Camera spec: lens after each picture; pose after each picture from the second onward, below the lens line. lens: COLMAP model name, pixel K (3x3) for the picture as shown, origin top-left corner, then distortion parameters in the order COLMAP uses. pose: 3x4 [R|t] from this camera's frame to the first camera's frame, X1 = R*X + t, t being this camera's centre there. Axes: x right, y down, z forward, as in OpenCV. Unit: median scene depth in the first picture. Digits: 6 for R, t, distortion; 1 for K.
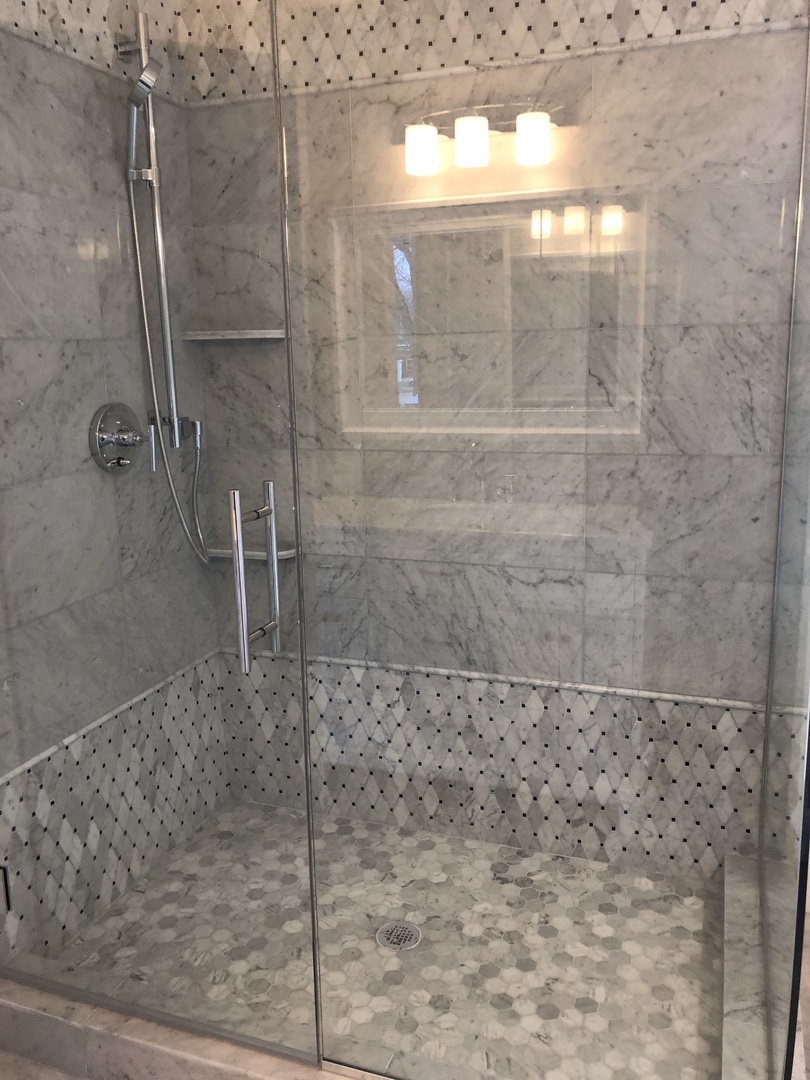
lens RADIAL K [[884.7, 0, 403.8], [0, 884.7, 529.8], [0, 0, 1]] dist [0.033715, -0.031430]
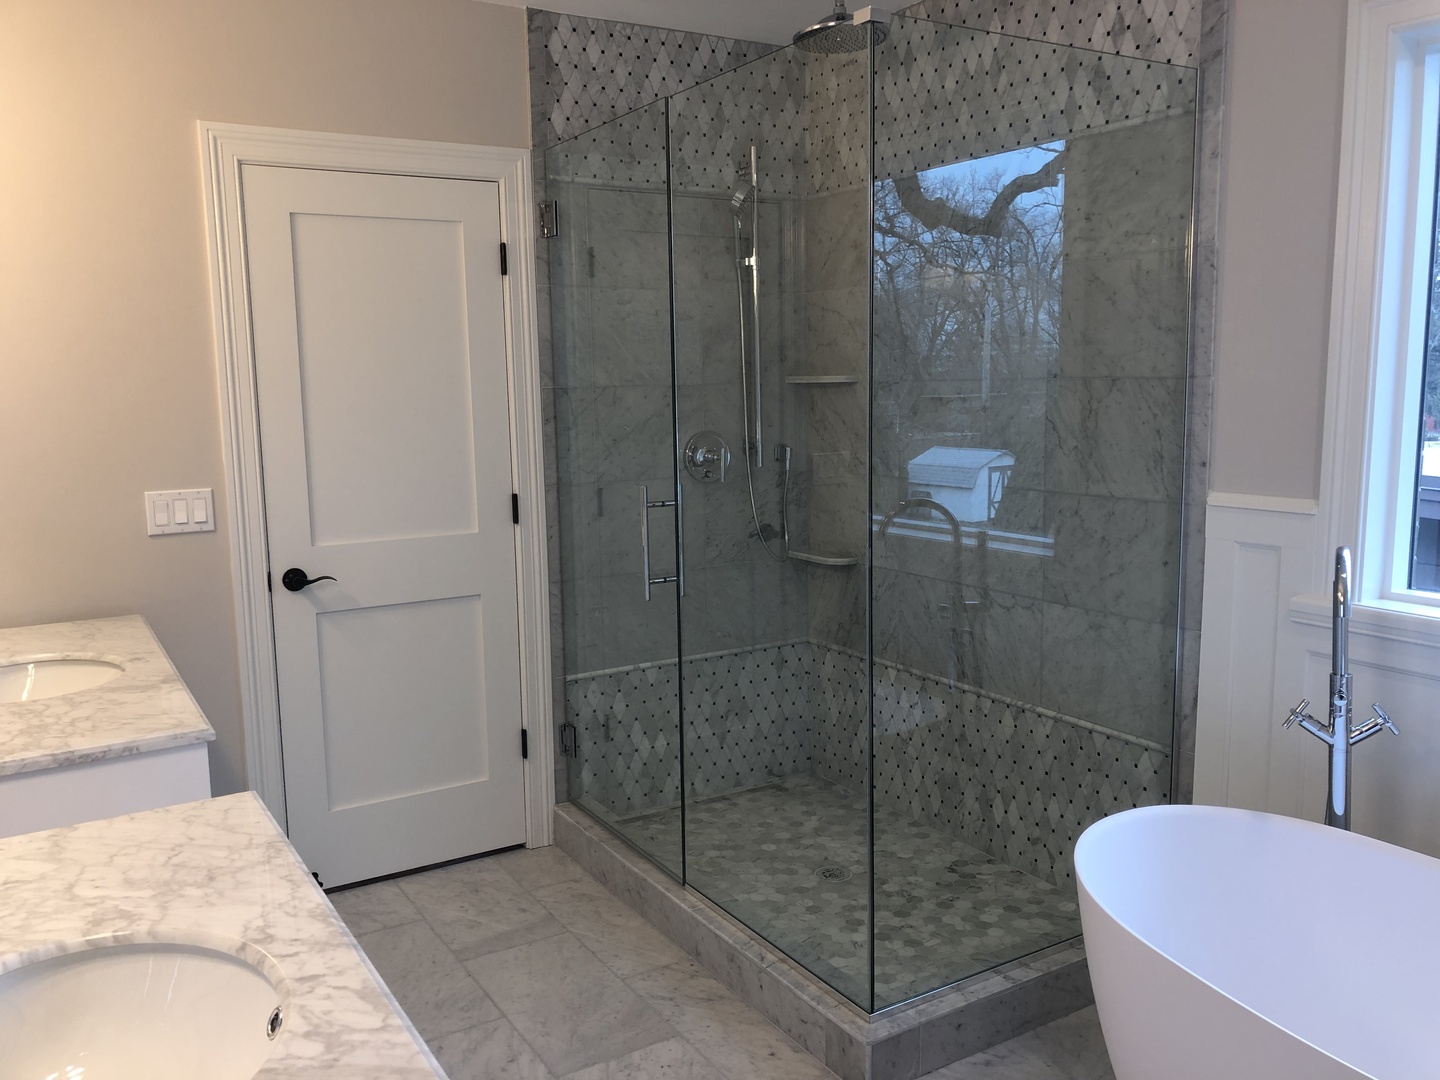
lens RADIAL K [[1173.9, 0, 731.0], [0, 1173.9, 542.6], [0, 0, 1]] dist [0.105674, -0.272952]
pose [[0.785687, 0.095138, -0.611265, 0.789600], [-0.122217, 0.992500, -0.002617, 0.028010], [0.606432, 0.076763, 0.791422, -0.379645]]
